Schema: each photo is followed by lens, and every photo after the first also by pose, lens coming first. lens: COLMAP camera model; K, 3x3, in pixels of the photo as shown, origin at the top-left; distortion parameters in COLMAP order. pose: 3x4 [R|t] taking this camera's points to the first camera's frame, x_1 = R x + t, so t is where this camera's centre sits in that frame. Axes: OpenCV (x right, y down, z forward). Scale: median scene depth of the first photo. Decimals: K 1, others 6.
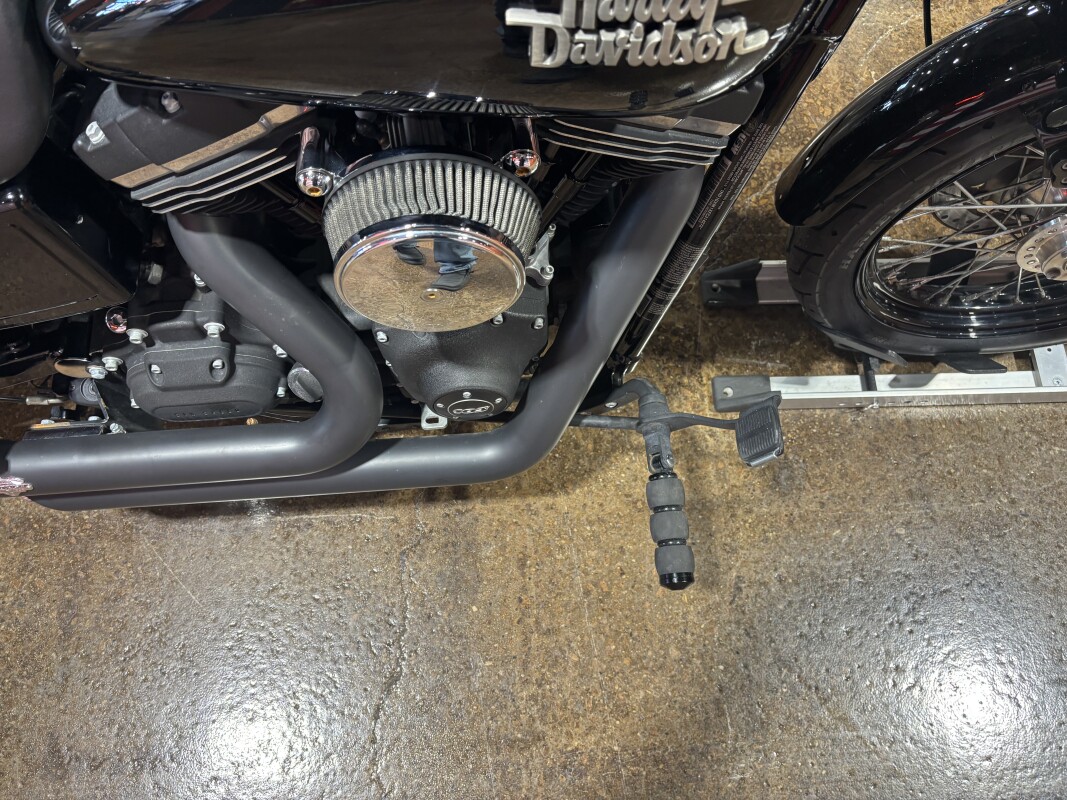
lens RADIAL K [[821.1, 0, 531.7], [0, 821.1, 407.0], [0, 0, 1]] dist [0.033701, -0.044206]
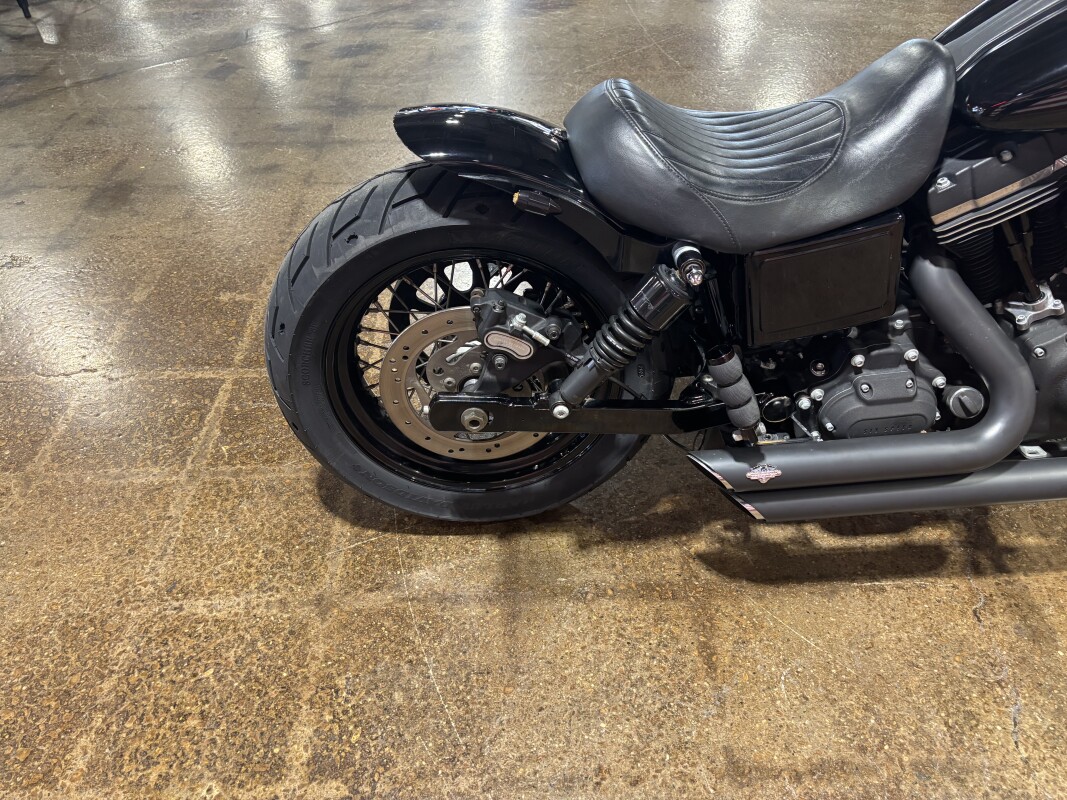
lens RADIAL K [[821.1, 0, 526.2], [0, 821.1, 404.4], [0, 0, 1]] dist [0.033701, -0.044206]
pose [[0.996480, -0.041307, -0.072949, -0.710007], [0.000434, 0.872712, -0.488235, 0.507244], [0.083831, 0.486484, 0.869658, -0.196945]]
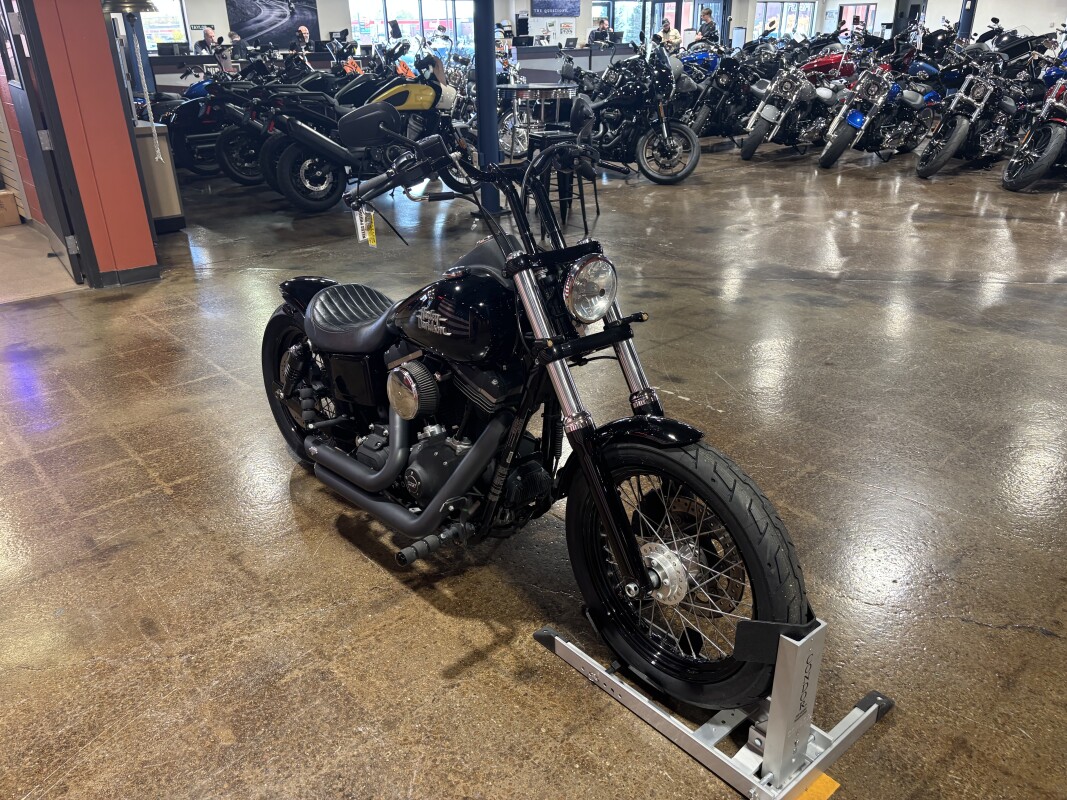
lens RADIAL K [[821.1, 0, 524.7], [0, 821.1, 400.9], [0, 0, 1]] dist [0.033701, -0.044206]
pose [[0.604412, 0.246259, -0.757656, 1.593455], [-0.724731, 0.564892, -0.394541, 0.478586], [0.330835, 0.787562, 0.519898, -0.336800]]
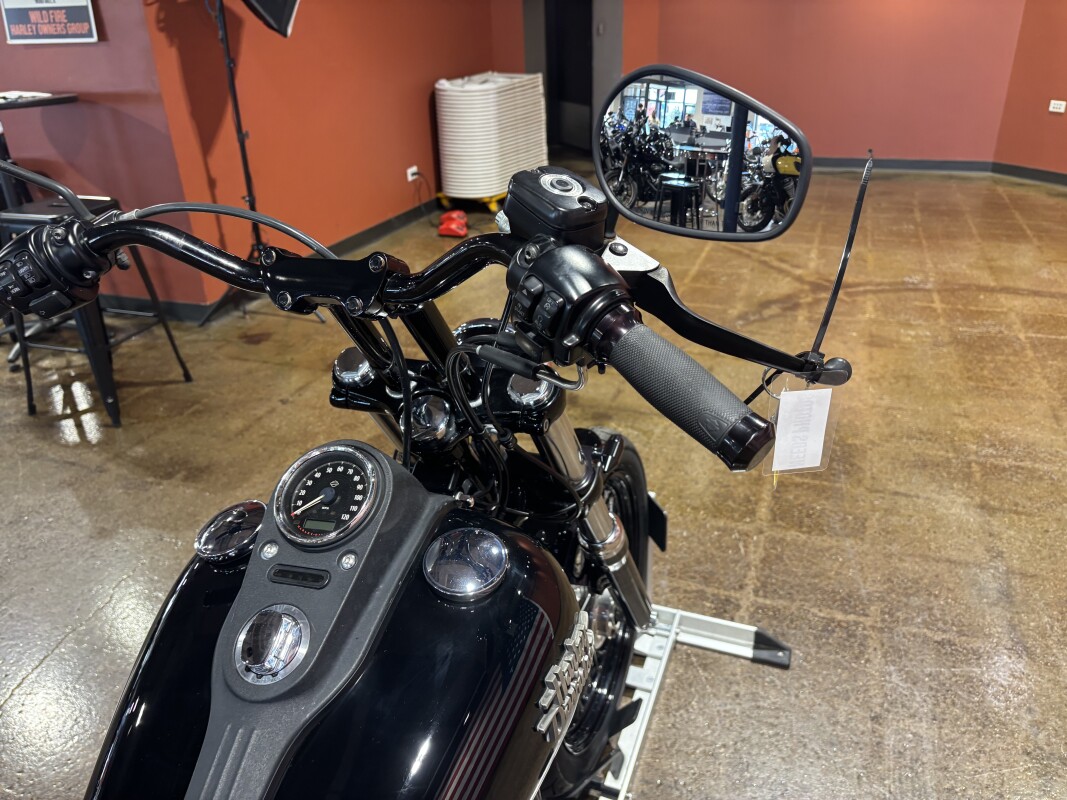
lens RADIAL K [[821.1, 0, 543.6], [0, 821.1, 381.6], [0, 0, 1]] dist [0.033701, -0.044206]
pose [[0.381769, -0.467497, 0.797307, -0.362273], [0.887523, 0.426212, -0.175060, -0.185519], [-0.257982, 0.774461, 0.577629, -0.163872]]
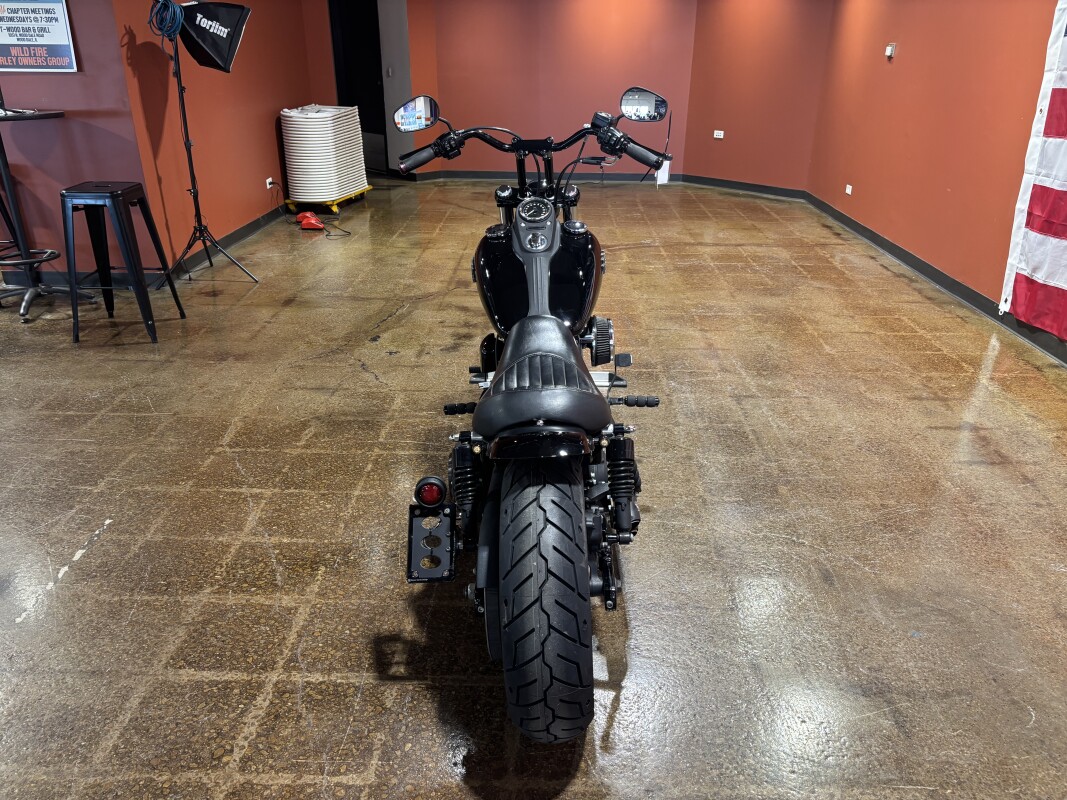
lens RADIAL K [[821.1, 0, 543.5], [0, 821.1, 409.4], [0, 0, 1]] dist [0.033701, -0.044206]
pose [[0.069515, -0.476697, 0.876315, -2.184225], [0.936923, 0.332842, 0.106736, -0.450339], [-0.342555, 0.813619, 0.469766, -0.294268]]
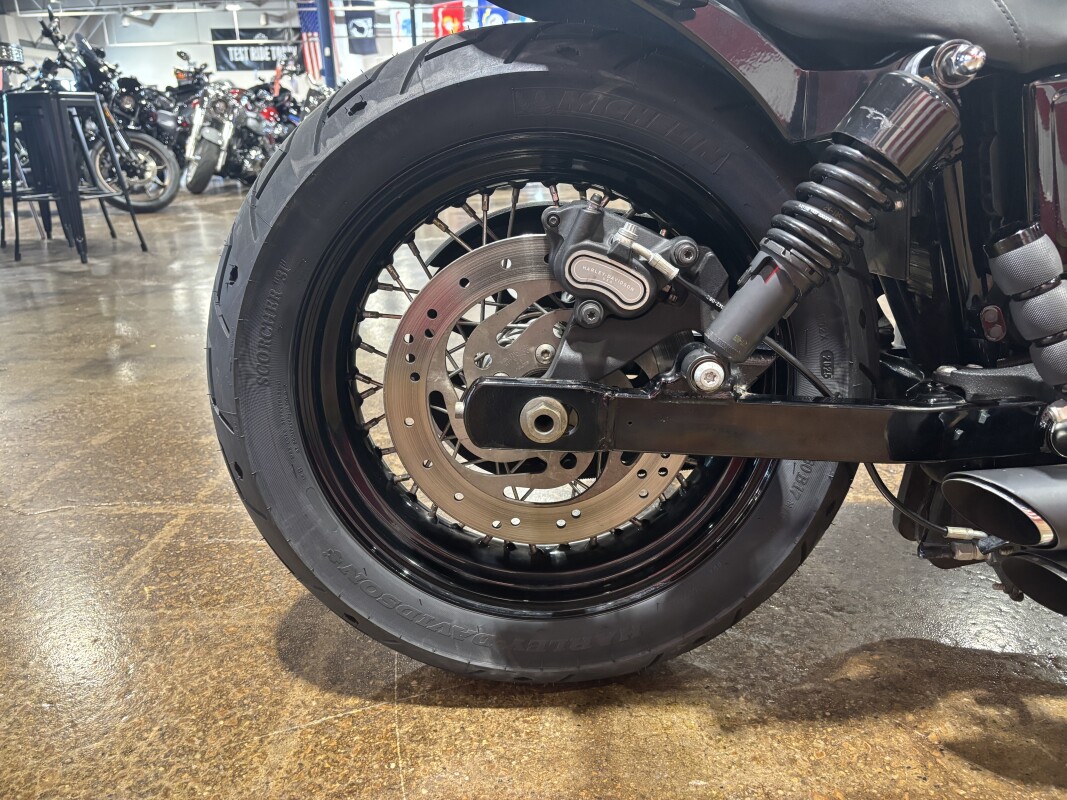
lens RADIAL K [[821.1, 0, 530.6], [0, 821.1, 397.6], [0, 0, 1]] dist [0.033701, -0.044206]
pose [[0.993894, -0.063672, -0.090117, -0.812661], [-0.032236, 0.613530, -0.789013, 0.466579], [0.105527, 0.787100, 0.607731, 0.365728]]
